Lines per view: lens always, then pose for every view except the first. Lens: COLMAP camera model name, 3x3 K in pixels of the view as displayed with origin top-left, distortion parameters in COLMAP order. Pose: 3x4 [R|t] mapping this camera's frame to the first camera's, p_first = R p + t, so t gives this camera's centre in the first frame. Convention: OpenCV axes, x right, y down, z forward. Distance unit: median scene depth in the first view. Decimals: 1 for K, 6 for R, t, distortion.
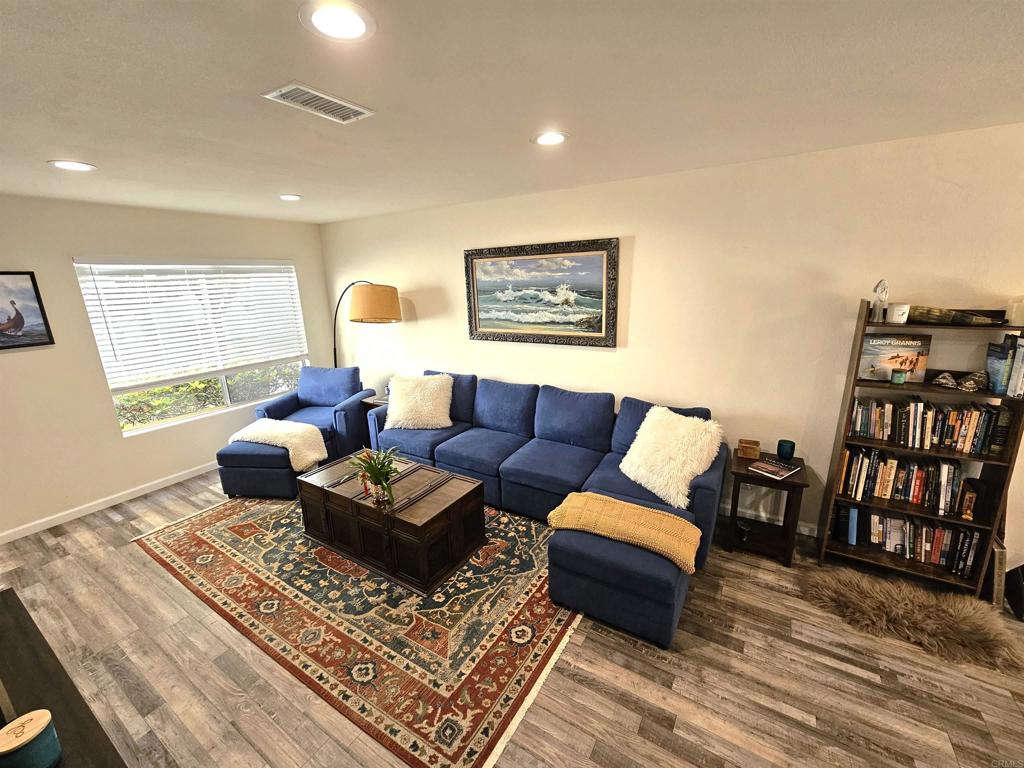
lens RADIAL K [[418.7, 0, 508.1], [0, 418.7, 382.1], [0, 0, 1]] dist [-0.003528, 0.002725]
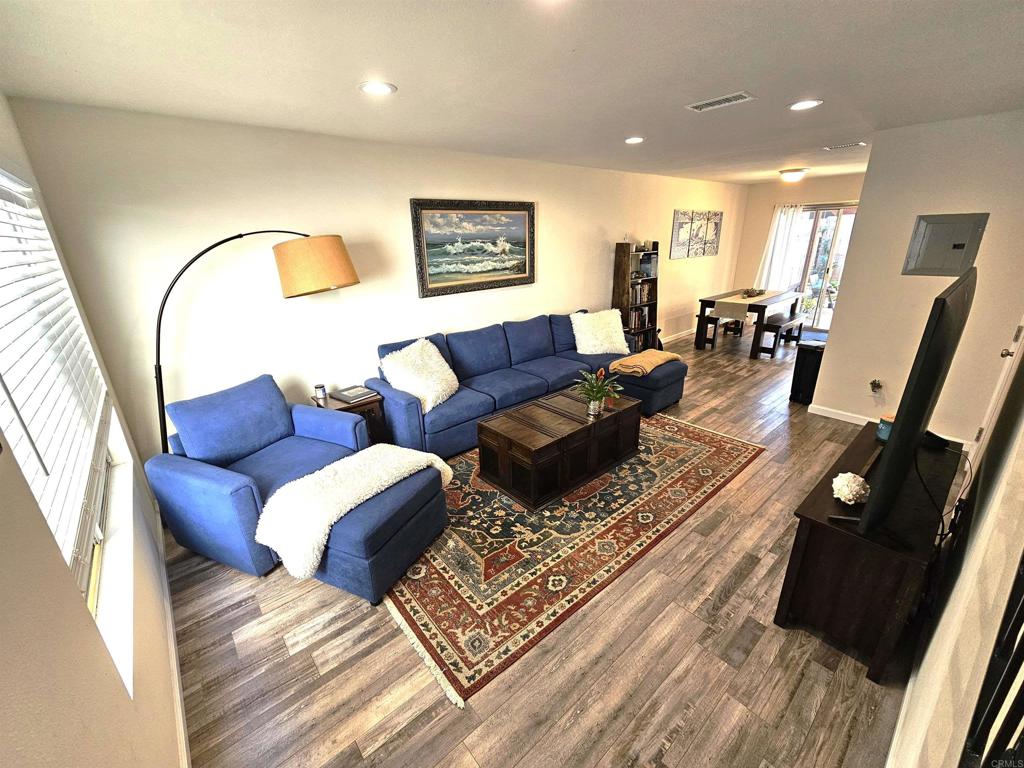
lens RADIAL K [[418.7, 0, 503.0], [0, 418.7, 384.1], [0, 0, 1]] dist [-0.003528, 0.002725]
pose [[0.305013, -0.298956, 0.904208, -1.122199], [0.247298, 0.941745, 0.227947, -0.106561], [-0.919680, 0.154082, 0.361176, 0.626473]]
